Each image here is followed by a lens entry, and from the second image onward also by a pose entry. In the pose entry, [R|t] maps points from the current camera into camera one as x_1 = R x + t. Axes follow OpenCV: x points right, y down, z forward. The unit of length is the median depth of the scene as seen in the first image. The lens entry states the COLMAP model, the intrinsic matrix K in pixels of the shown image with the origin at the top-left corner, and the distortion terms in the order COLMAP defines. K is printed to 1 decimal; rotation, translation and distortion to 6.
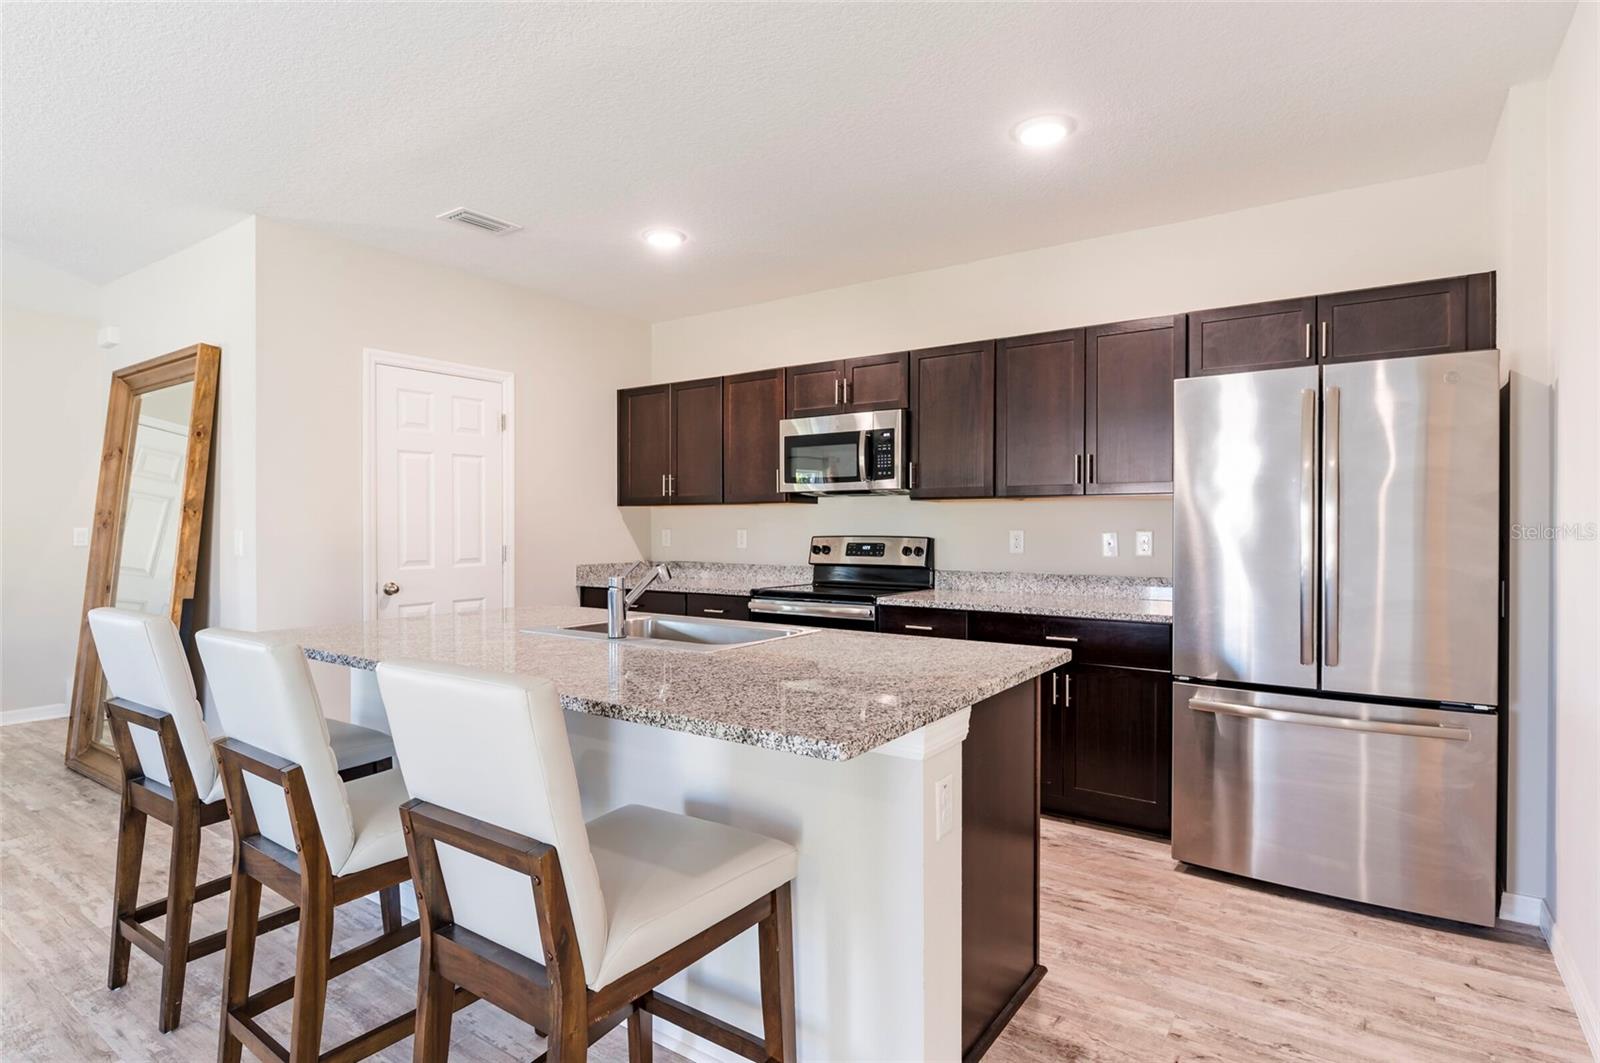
lens RADIAL K [[826.7, 0, 806.5], [0, 826.7, 531.5], [0, 0, 1]] dist [-0.003392, -0.001230]
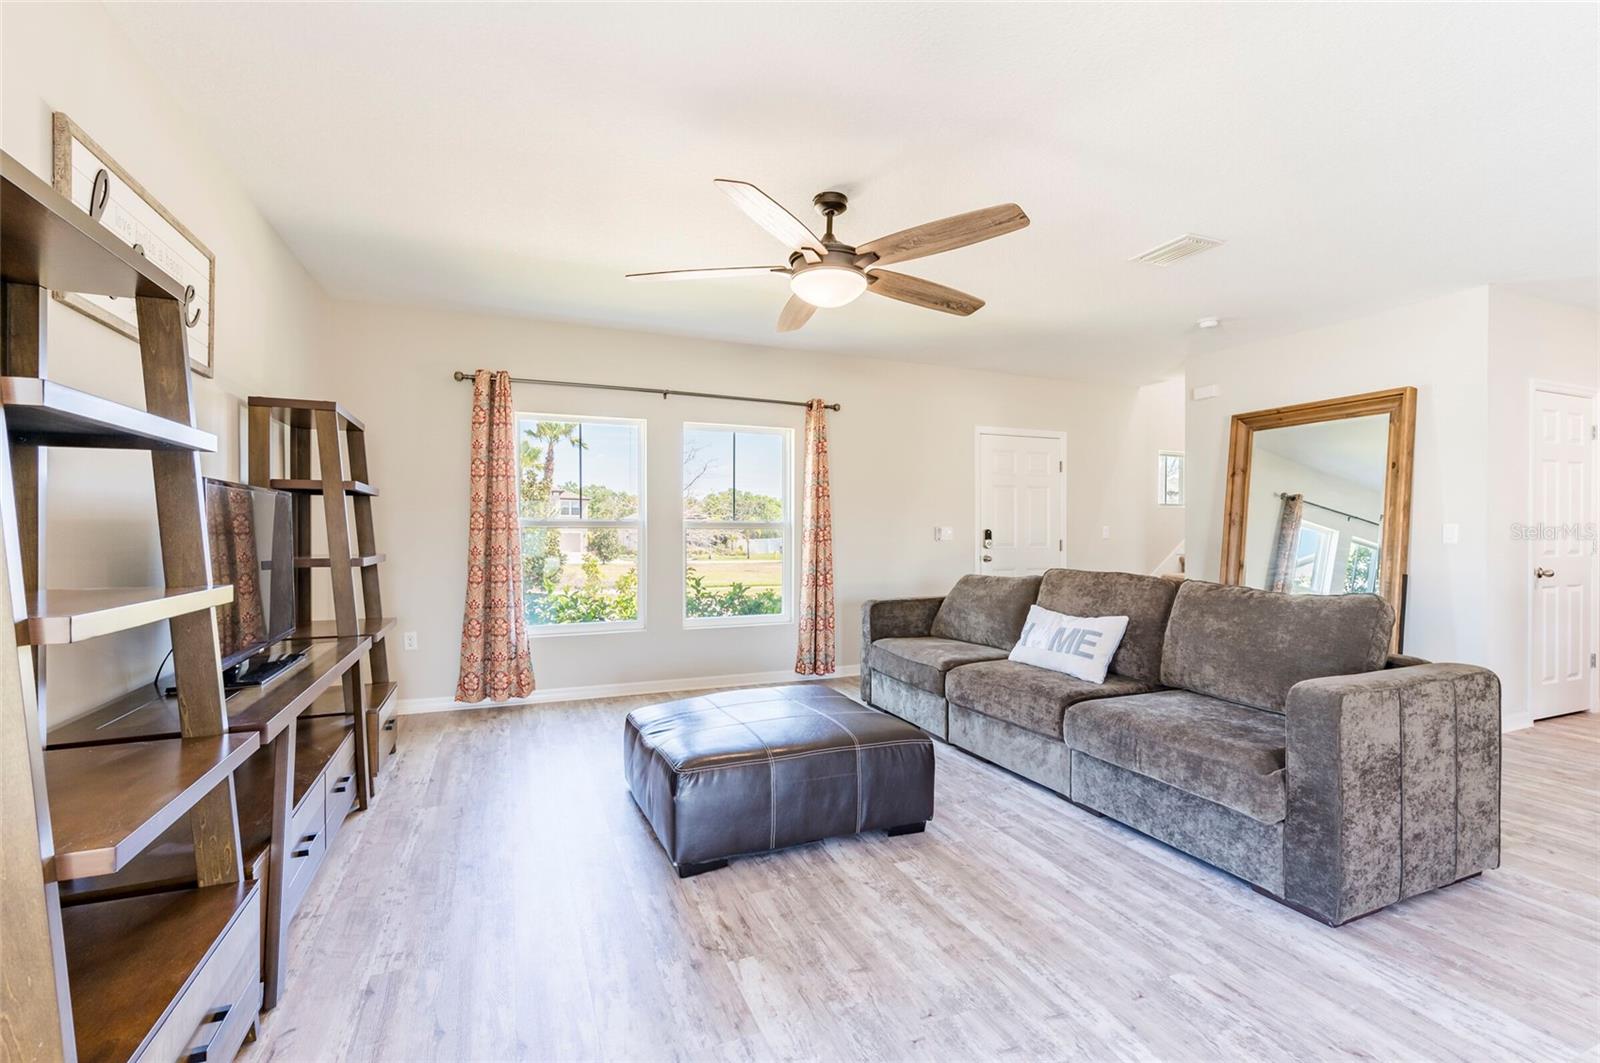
lens RADIAL K [[707.4, 0, 804.7], [0, 707.4, 532.4], [0, 0, 1]] dist [-0.002944, 0.000264]
pose [[0.844178, 0.004010, -0.536047, -0.851065], [-0.008635, 0.999944, -0.006118, 0.024846], [0.535993, 0.009794, 0.844166, -0.459003]]
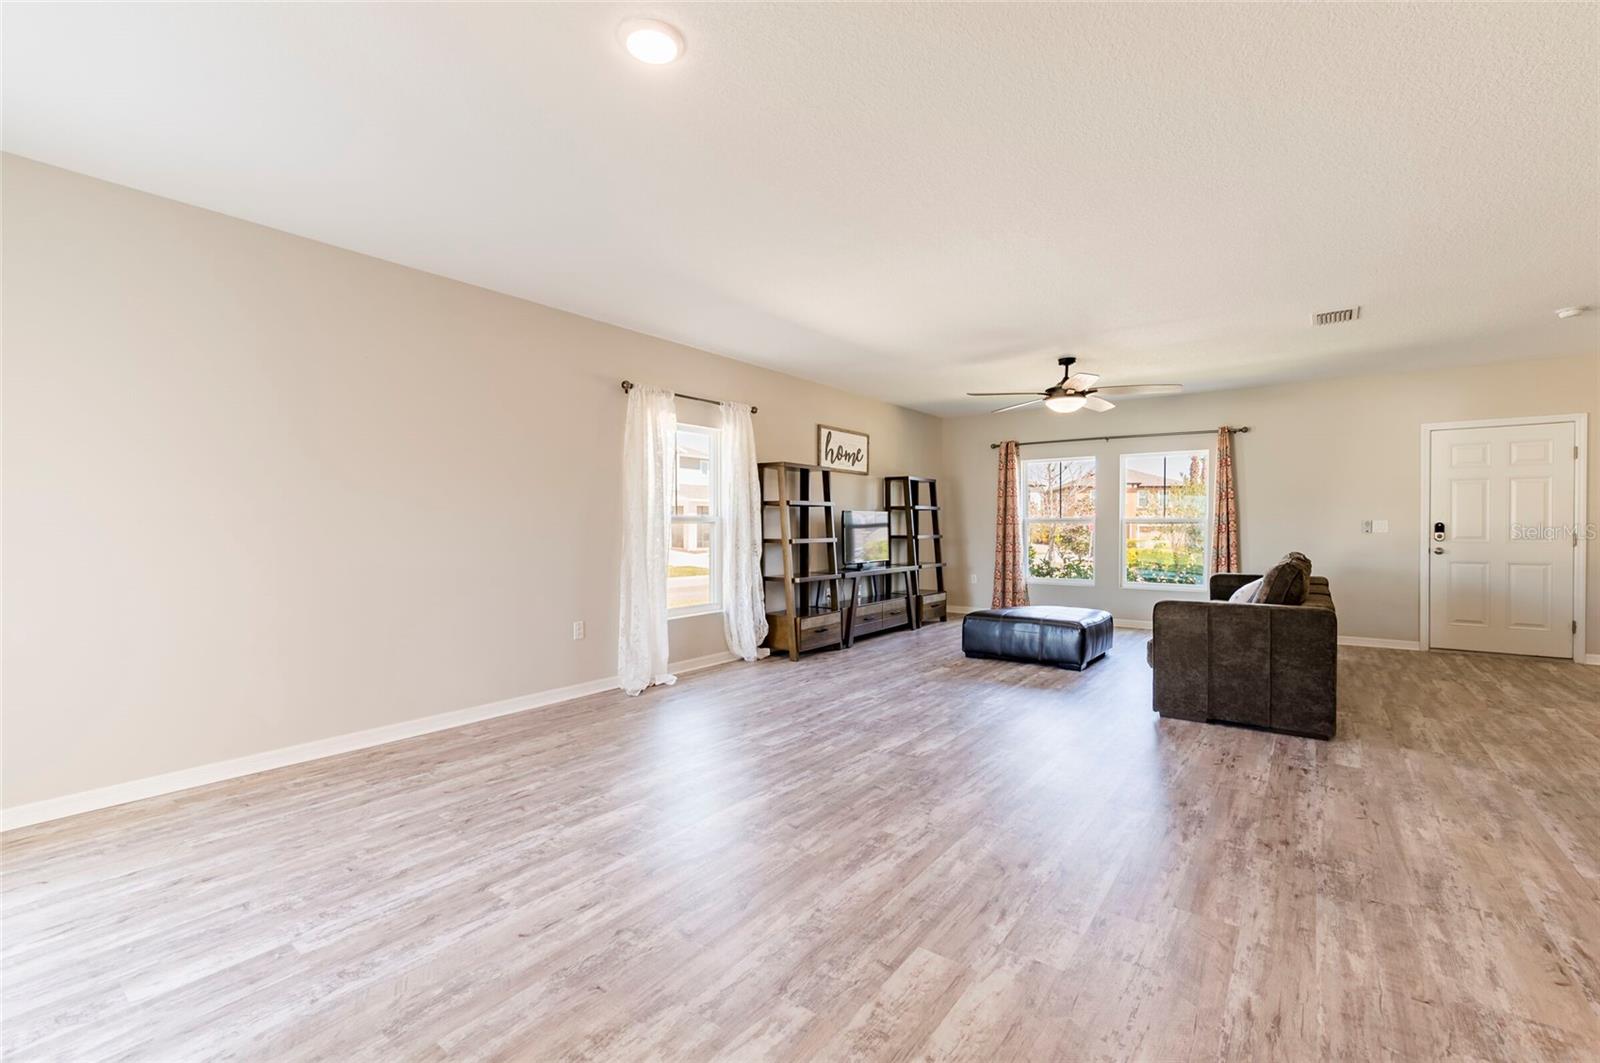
lens RADIAL K [[683.2, 0, 806.4], [0, 683.2, 532.0], [0, 0, 1]] dist [-0.001059, 0.000046]
pose [[-0.032676, 0.011836, -0.999396, 0.212370], [-0.010130, 0.999875, 0.012172, 0.022029], [0.999415, 0.010521, -0.032552, -0.321413]]
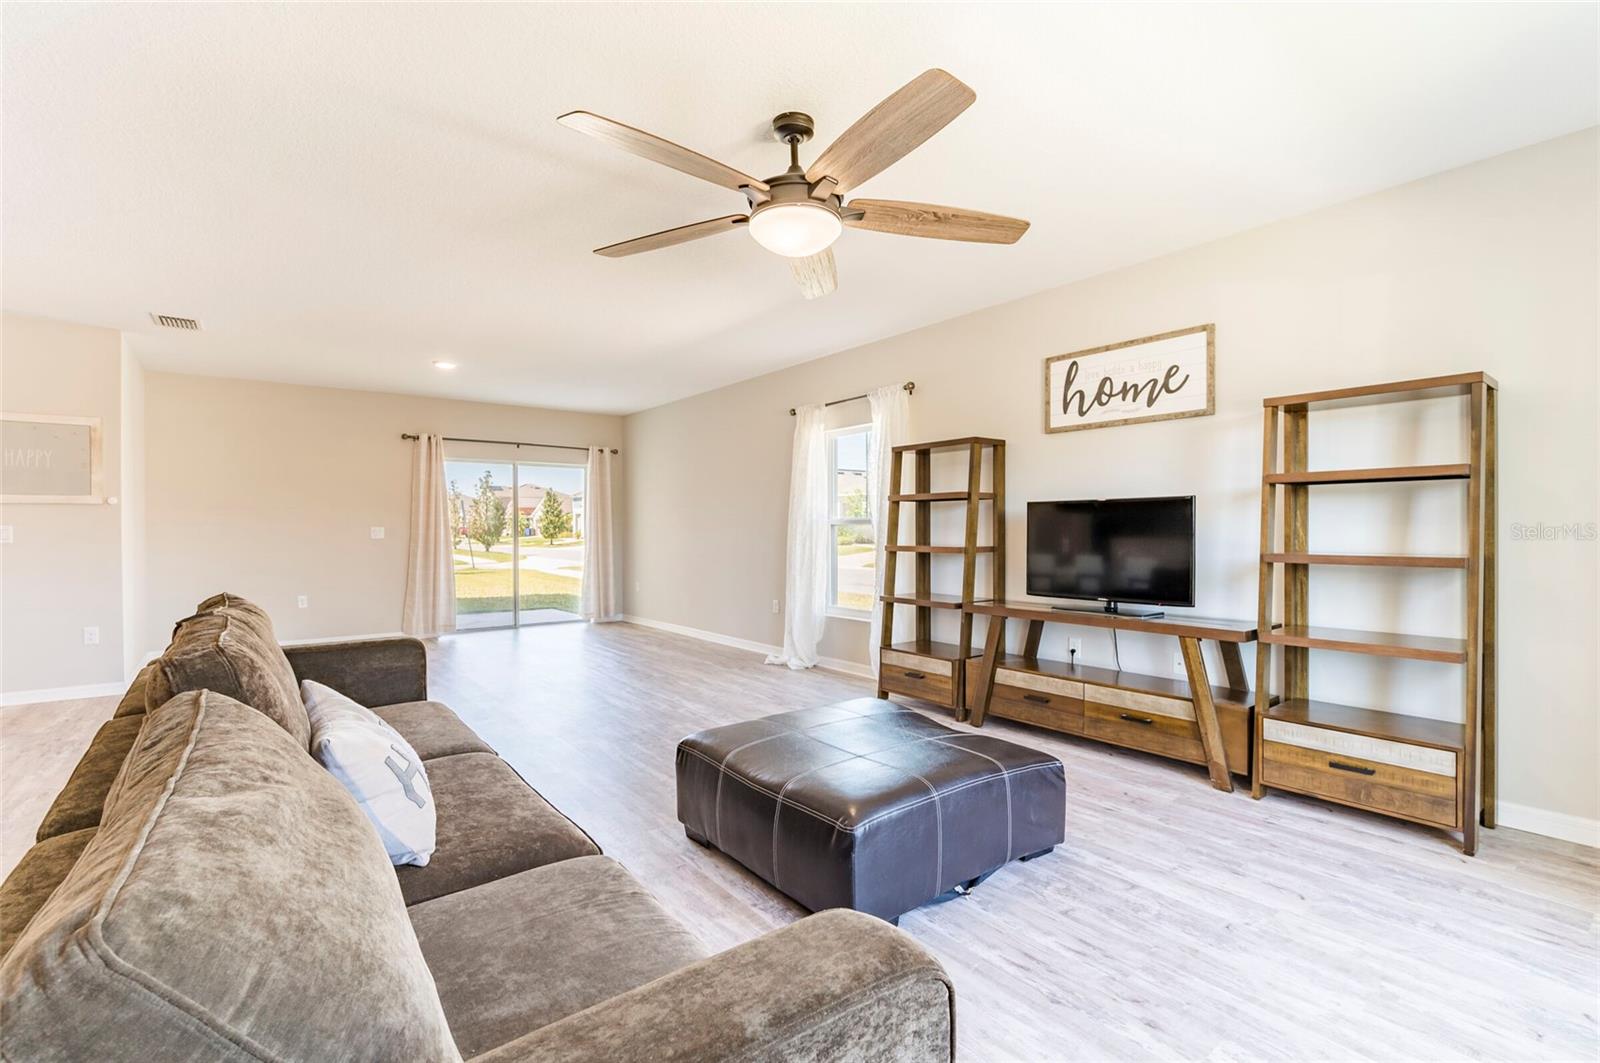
lens RADIAL K [[722.8, 0, 805.1], [0, 722.8, 530.7], [0, 0, 1]] dist [-0.001942, -0.000721]
pose [[-0.955547, 0.004841, 0.294800, -1.409811], [0.008926, 0.999882, 0.012513, 0.014990], [-0.294705, 0.014588, -0.955477, 0.756000]]
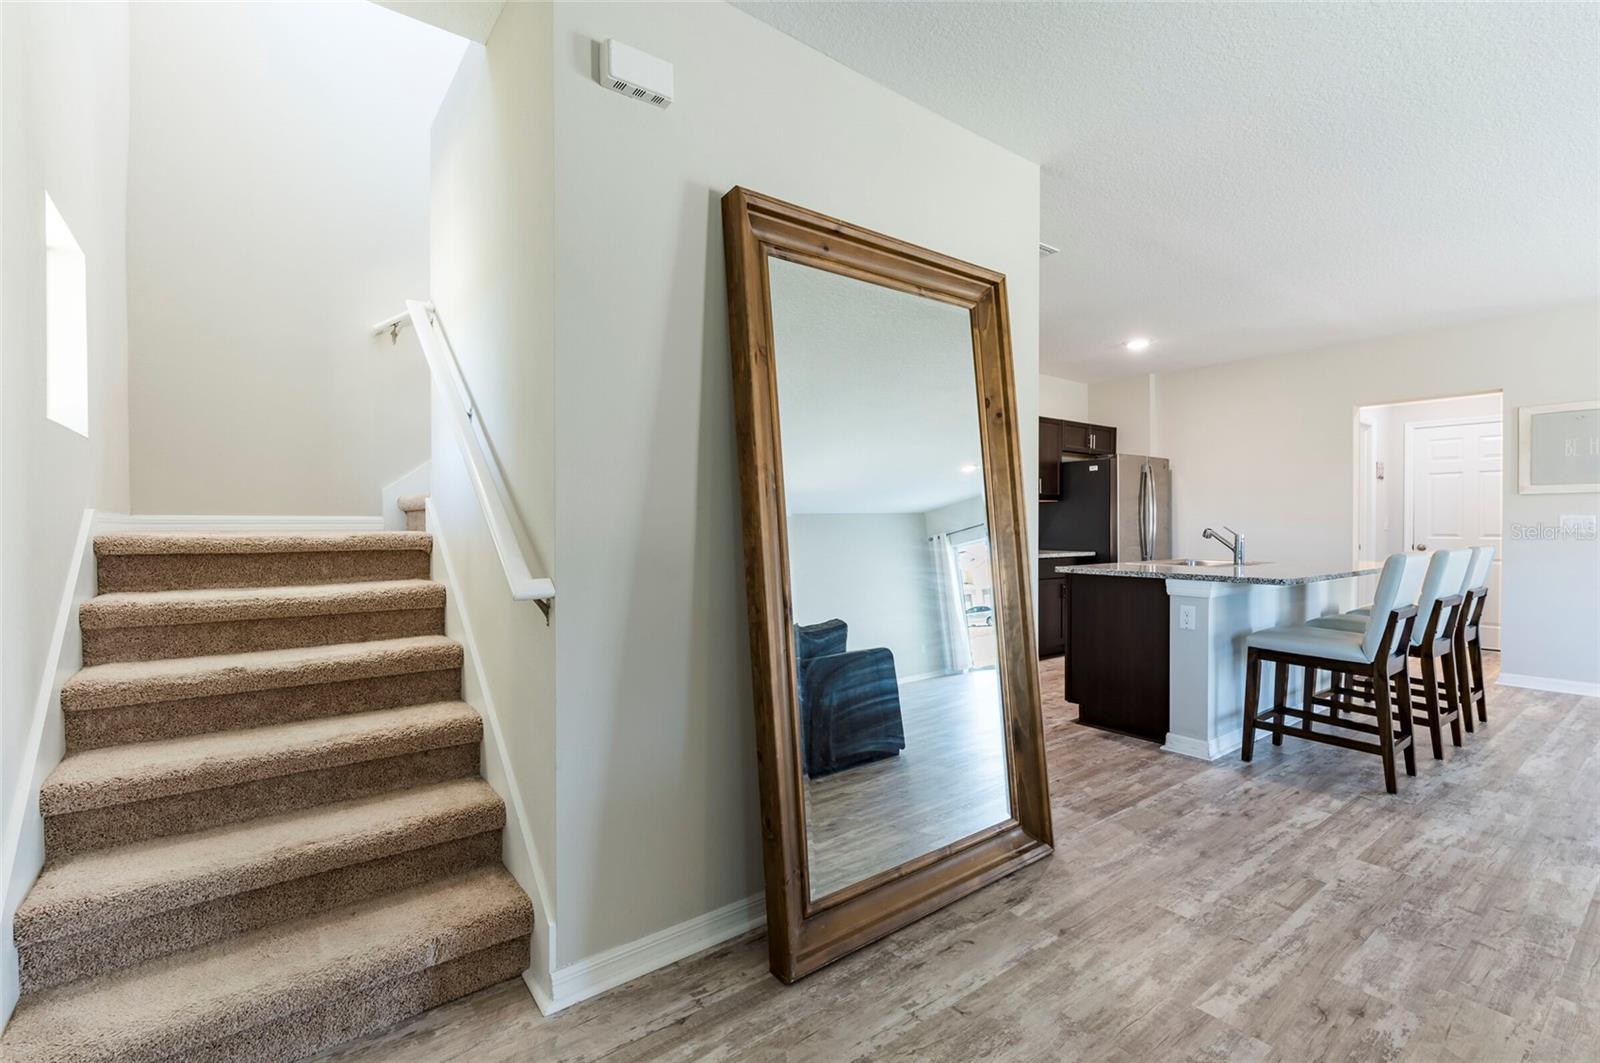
lens RADIAL K [[722.8, 0, 805.1], [0, 722.8, 530.7], [0, 0, 1]] dist [-0.001942, -0.000721]
pose [[0.302202, -0.008674, 0.953204, -1.317120], [0.010137, 0.999931, 0.005885, 0.015162], [-0.953190, 0.007884, 0.302269, 0.871952]]
